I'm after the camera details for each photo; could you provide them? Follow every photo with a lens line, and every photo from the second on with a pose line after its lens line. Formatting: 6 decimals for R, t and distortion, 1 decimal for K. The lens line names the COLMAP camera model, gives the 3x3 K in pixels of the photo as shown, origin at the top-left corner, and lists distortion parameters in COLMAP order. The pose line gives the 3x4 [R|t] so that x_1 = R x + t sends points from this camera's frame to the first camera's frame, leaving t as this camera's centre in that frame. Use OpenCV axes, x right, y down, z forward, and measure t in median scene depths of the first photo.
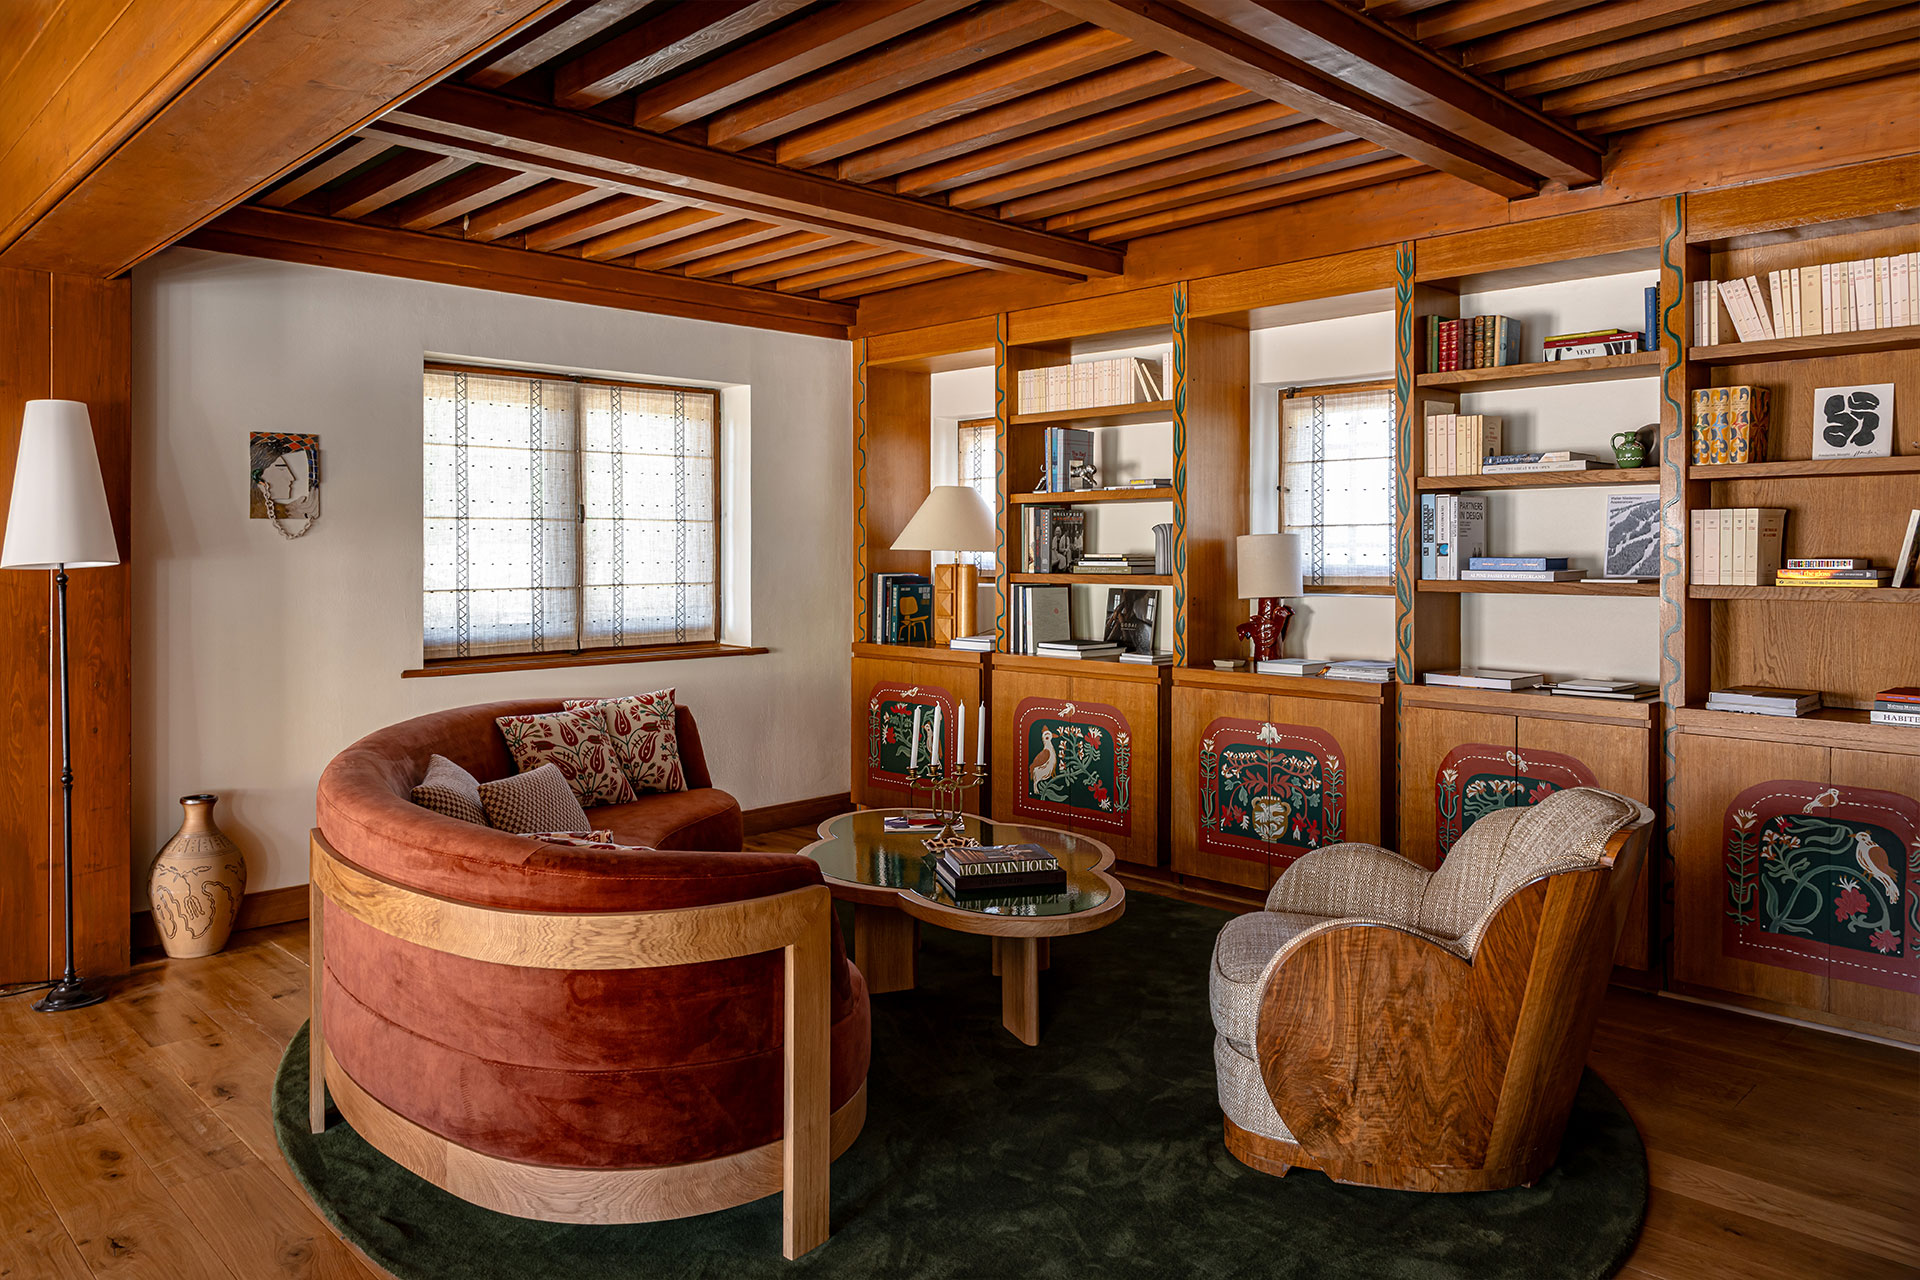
lens RADIAL K [[1352.2, 0, 959.8], [0, 1352.2, 527.6], [0, 0, 1]] dist [-0.003359, -0.002776]
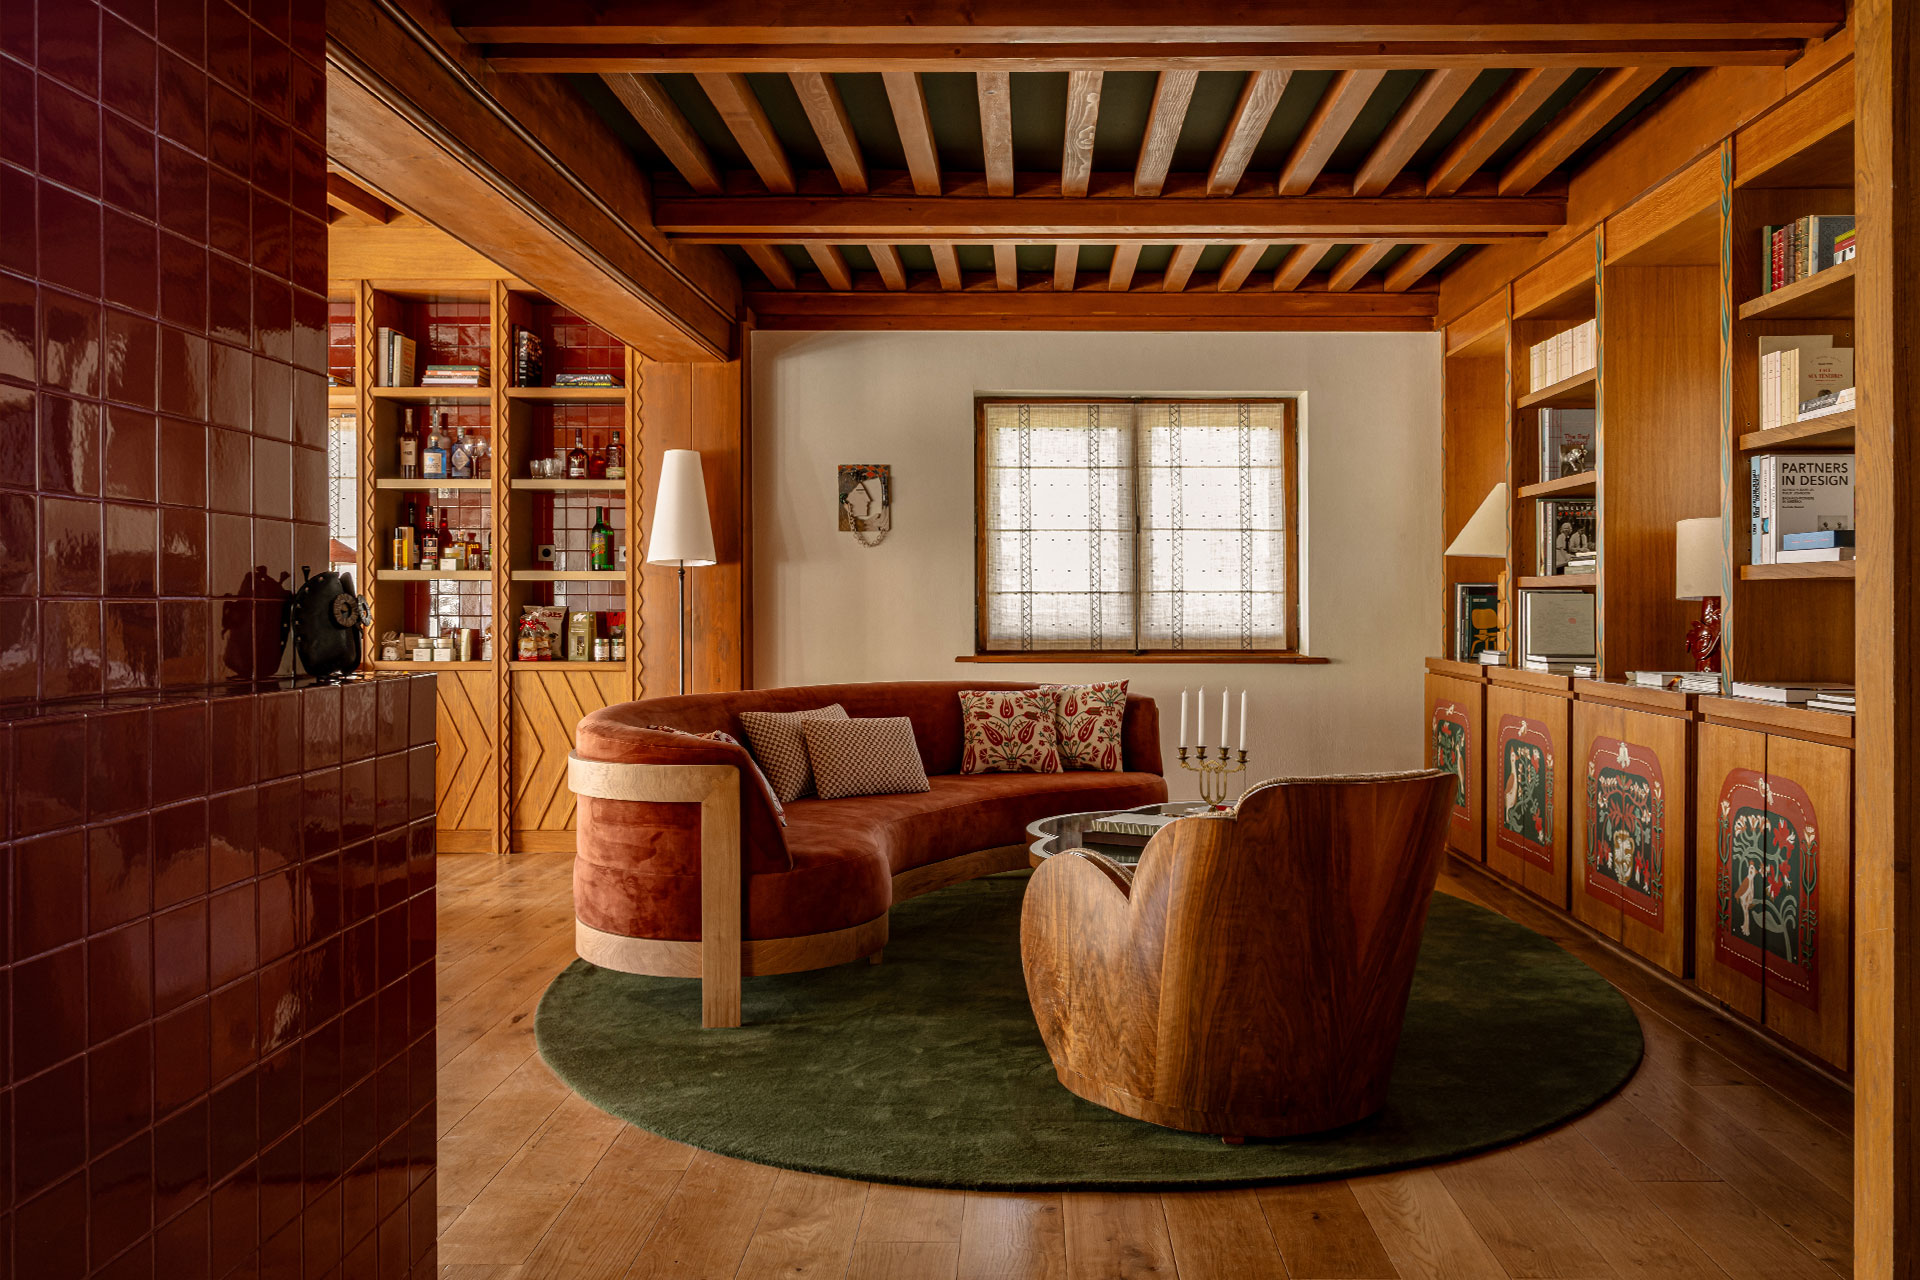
lens RADIAL K [[1556.4, 0, 964.6], [0, 1556.4, 609.0], [0, 0, 1]] dist [-0.003694, 0.000574]
pose [[0.693991, 0.007637, -0.719943, 0.618569], [0.006100, 0.999845, 0.016486, 0.042434], [0.719958, -0.015833, 0.693837, 0.041626]]
